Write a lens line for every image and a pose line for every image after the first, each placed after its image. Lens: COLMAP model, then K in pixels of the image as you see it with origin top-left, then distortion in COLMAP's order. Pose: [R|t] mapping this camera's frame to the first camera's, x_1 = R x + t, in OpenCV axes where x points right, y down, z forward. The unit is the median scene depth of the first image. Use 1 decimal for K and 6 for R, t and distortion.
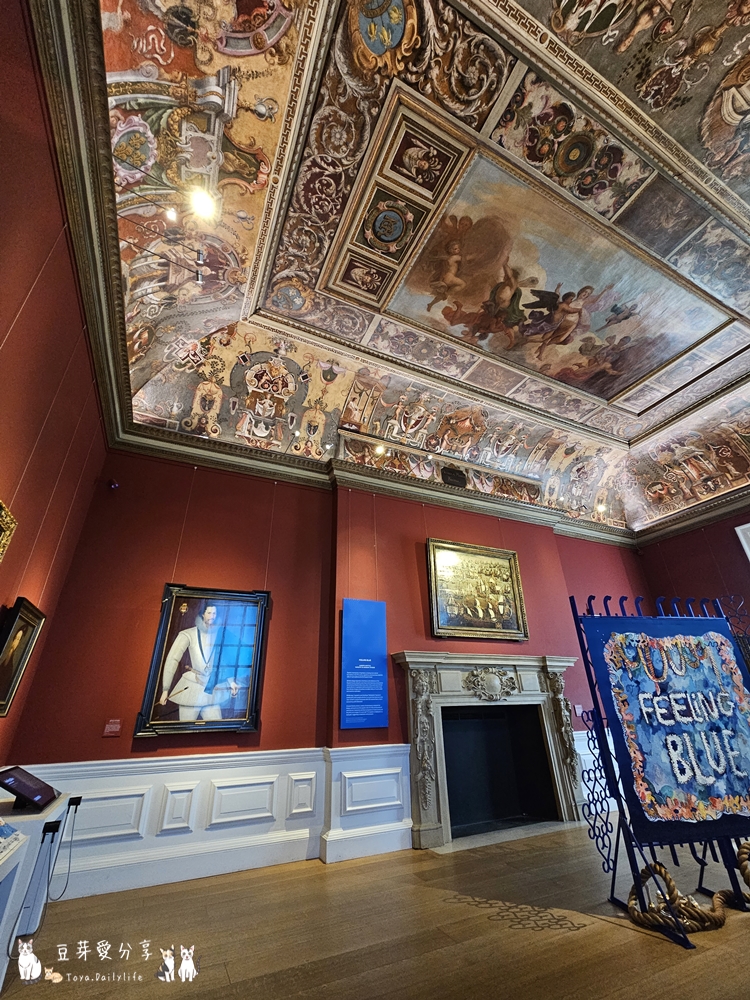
lens RADIAL K [[407.9, 0, 373.8], [0, 407.9, 494.2], [0, 0, 1]] dist [-0.003549, 0.000640]
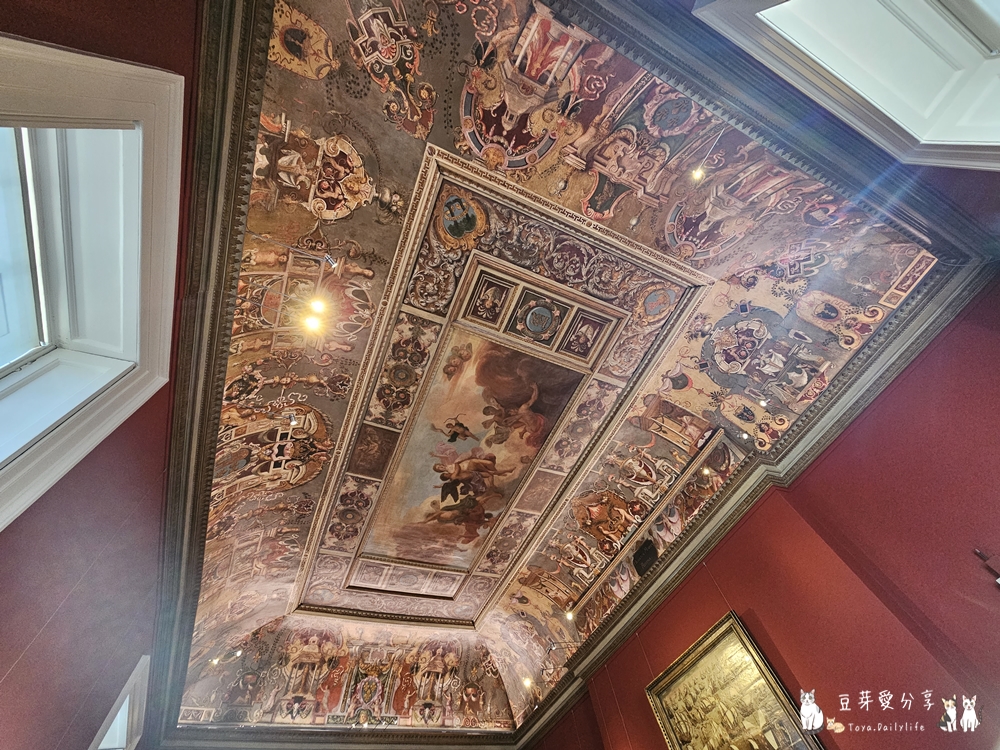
lens RADIAL K [[407.9, 0, 493.4], [0, 407.9, 375.0], [0, 0, 1]] dist [-0.003549, 0.000640]
pose [[-0.042533, -0.846529, -0.530640, 1.099257], [0.569660, 0.415779, -0.708953, 0.246341], [0.820779, -0.332439, 0.464550, 0.550420]]
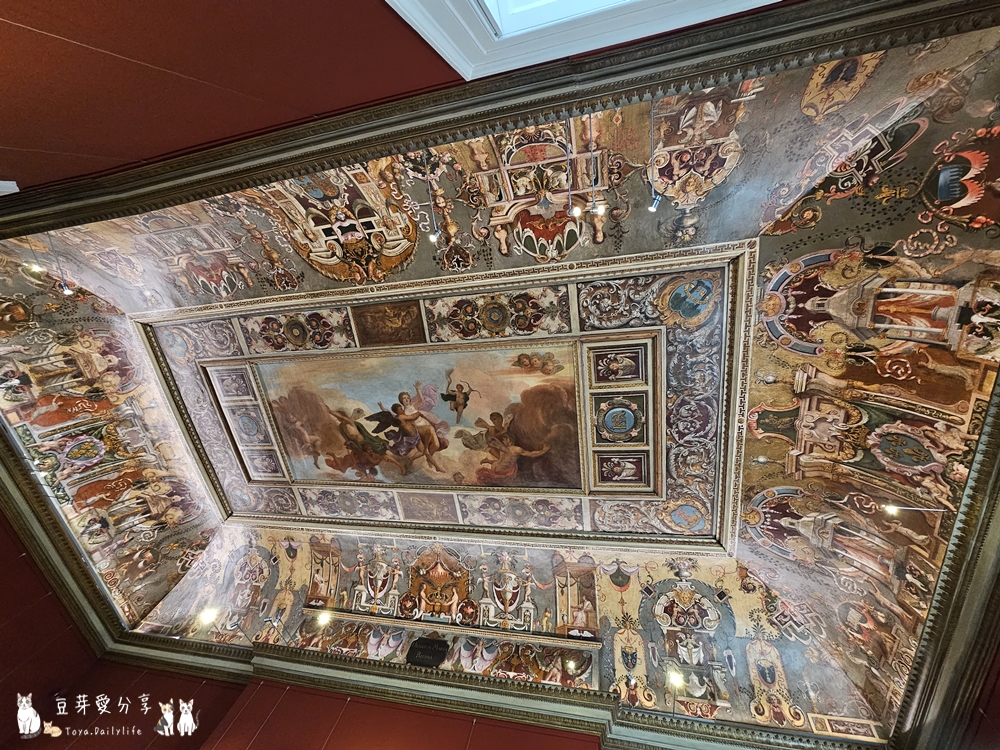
lens RADIAL K [[407.9, 0, 495.2], [0, 407.9, 370.1], [0, 0, 1]] dist [-0.003549, 0.000640]
pose [[0.802431, -0.443636, -0.399114, 0.922302], [0.031460, 0.699338, -0.714098, 0.148917], [0.595915, 0.560458, 0.575128, 0.417817]]
